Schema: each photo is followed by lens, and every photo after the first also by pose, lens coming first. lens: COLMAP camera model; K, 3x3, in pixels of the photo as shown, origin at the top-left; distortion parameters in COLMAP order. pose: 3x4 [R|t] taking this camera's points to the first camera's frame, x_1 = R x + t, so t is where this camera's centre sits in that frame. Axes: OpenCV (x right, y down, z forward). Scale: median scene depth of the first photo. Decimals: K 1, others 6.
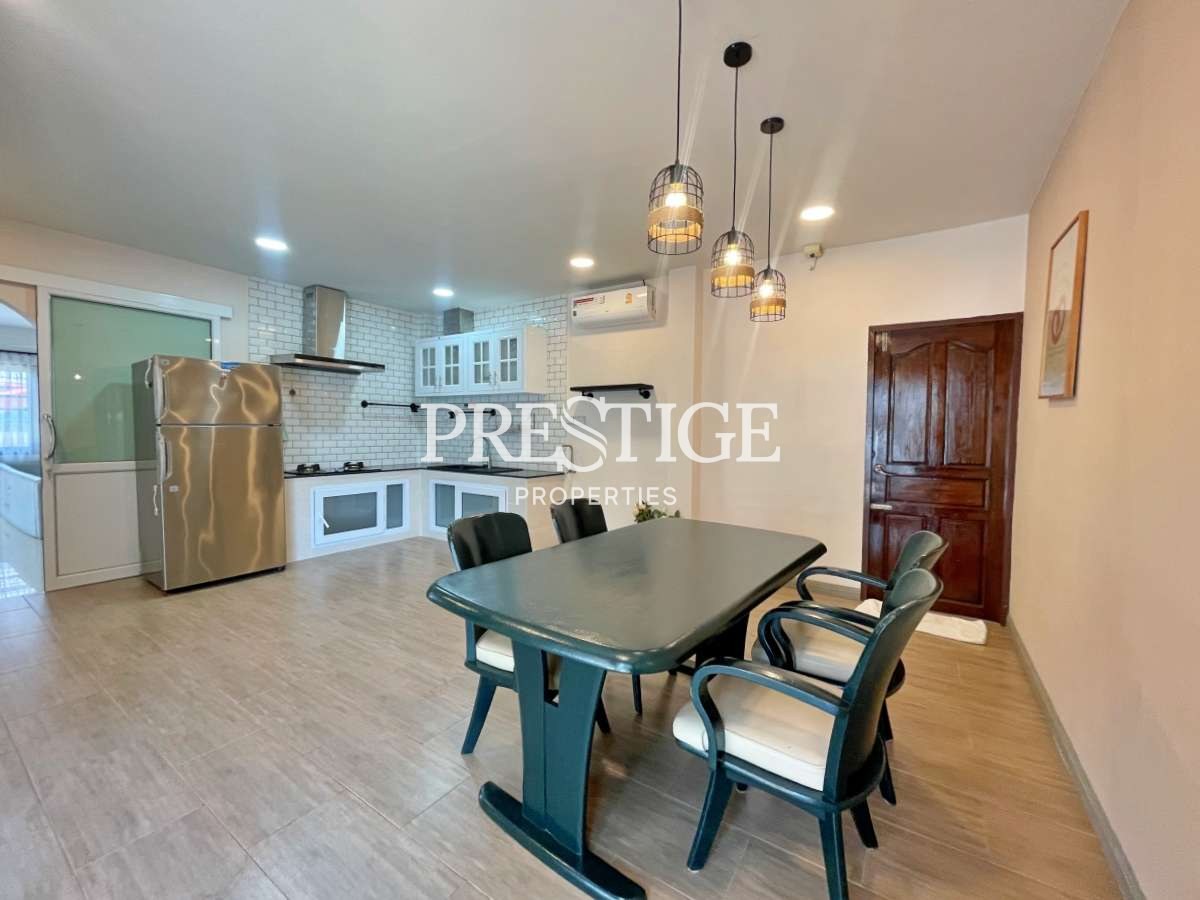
lens RADIAL K [[488.0, 0, 596.6], [0, 488.0, 447.5], [0, 0, 1]] dist [0.000922, -0.000294]
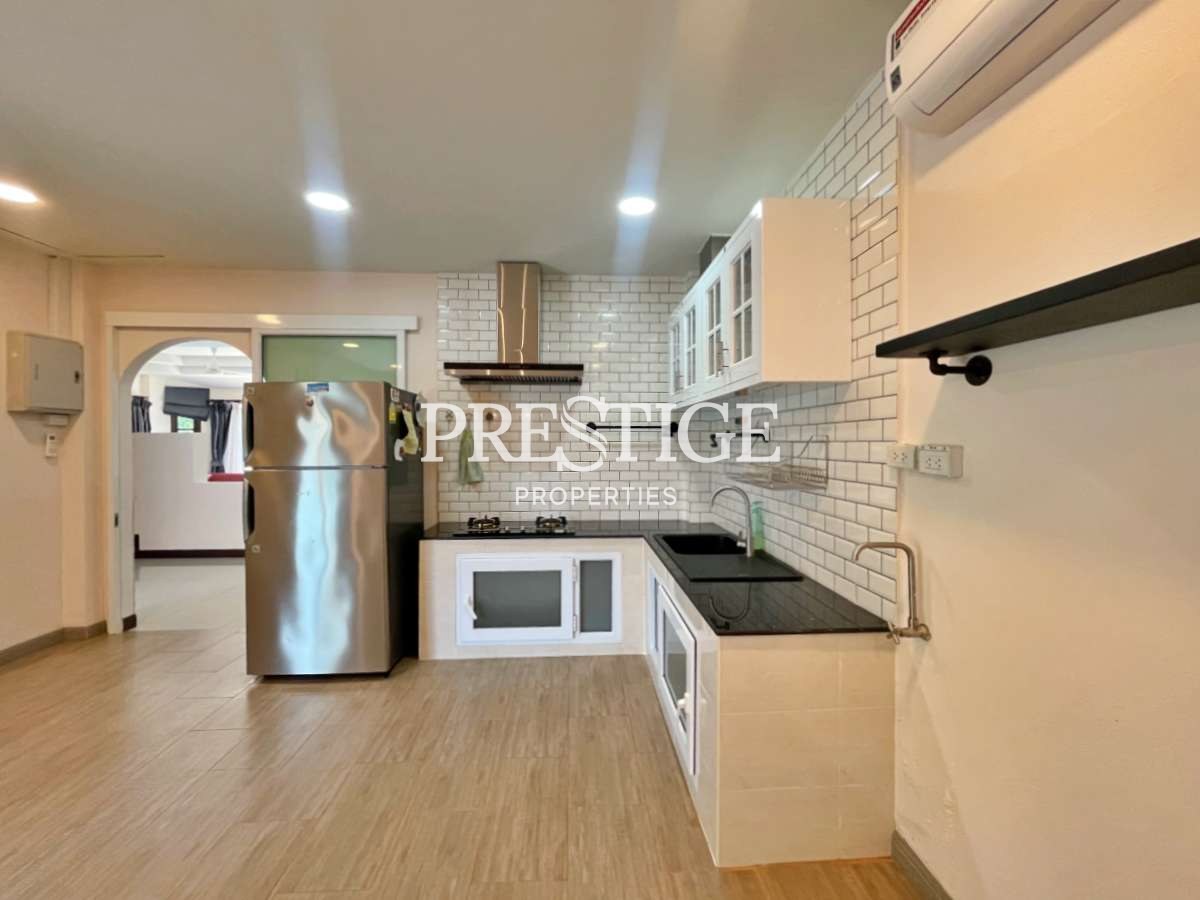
lens RADIAL K [[480.0, 0, 597.1], [0, 480.0, 449.8], [0, 0, 1]] dist [-0.013859, 0.000061]
pose [[0.612412, -0.000108, -0.790539, 0.055898], [-0.023659, 0.999550, -0.018464, -0.051333], [0.790185, 0.030011, 0.612134, 0.662913]]
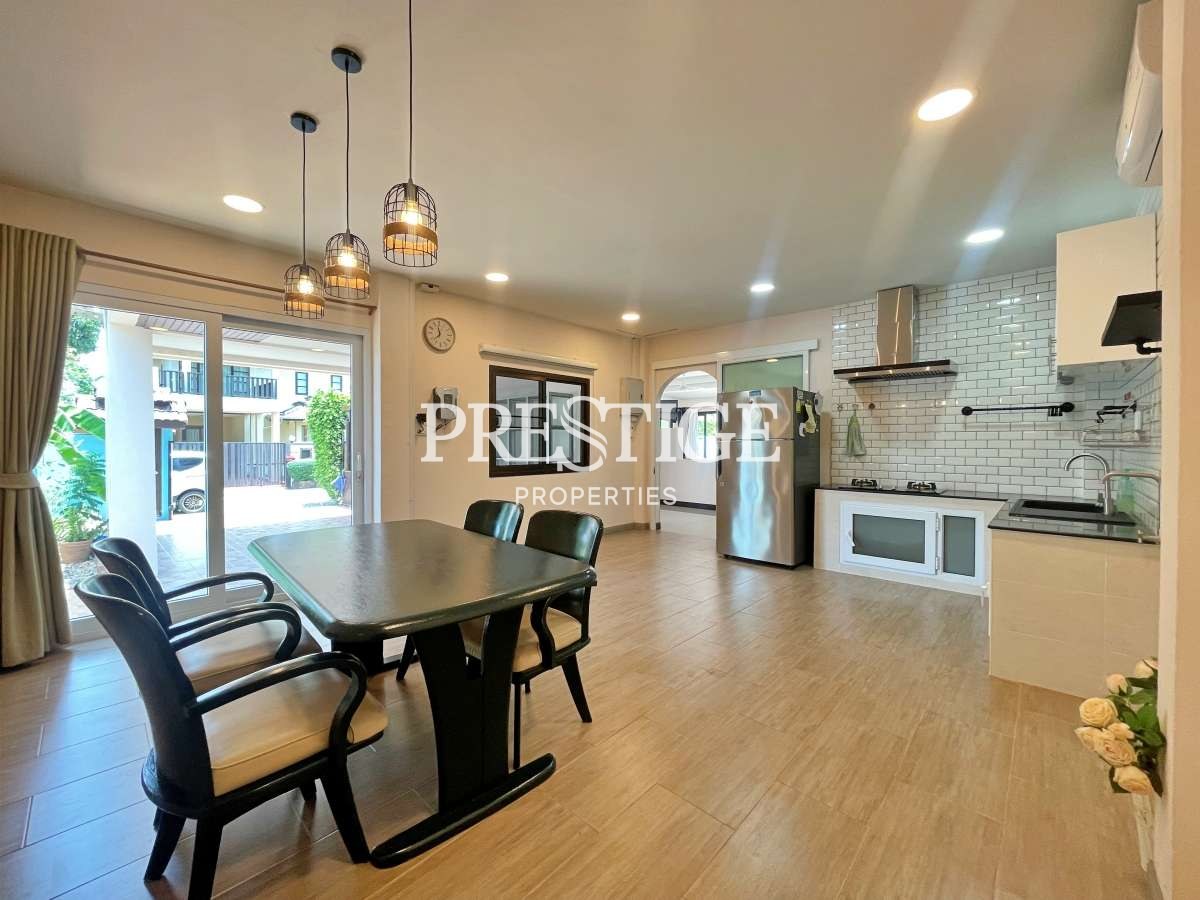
lens RADIAL K [[480.0, 0, 597.1], [0, 480.0, 449.8], [0, 0, 1]] dist [-0.013859, 0.000061]
pose [[-0.157878, -0.001259, -0.987458, 0.407438], [-0.042914, 0.999063, 0.005588, -0.006466], [0.986526, 0.043258, -0.157784, 0.589444]]
